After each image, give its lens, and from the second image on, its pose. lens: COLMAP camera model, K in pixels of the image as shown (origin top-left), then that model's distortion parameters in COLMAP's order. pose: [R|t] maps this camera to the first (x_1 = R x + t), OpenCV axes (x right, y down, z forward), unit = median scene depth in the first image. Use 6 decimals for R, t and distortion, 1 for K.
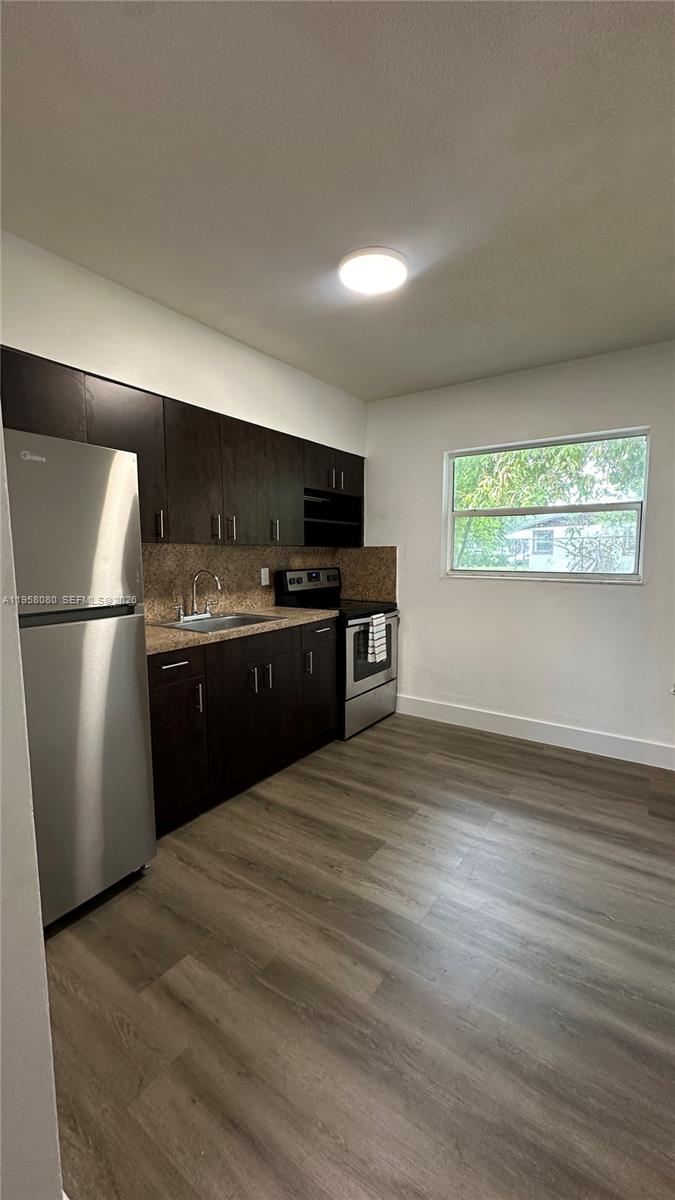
lens RADIAL K [[476.1, 0, 337.6], [0, 476.1, 599.4], [0, 0, 1]] dist [-0.001892, -0.000220]
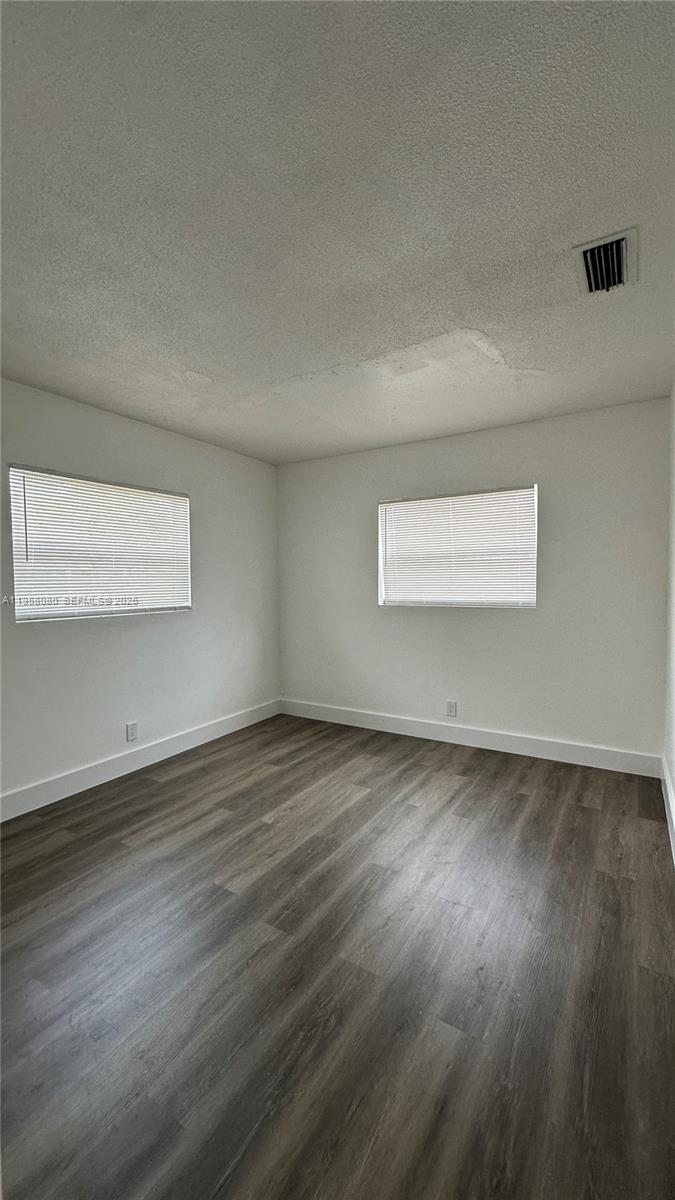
lens RADIAL K [[476.1, 0, 335.4], [0, 476.1, 602.5], [0, 0, 1]] dist [-0.001892, -0.000220]
pose [[-0.052921, -0.049924, 0.997350, -0.780106], [0.108297, 0.992572, 0.055431, -0.155609], [-0.992709, 0.110943, -0.047121, 0.627073]]
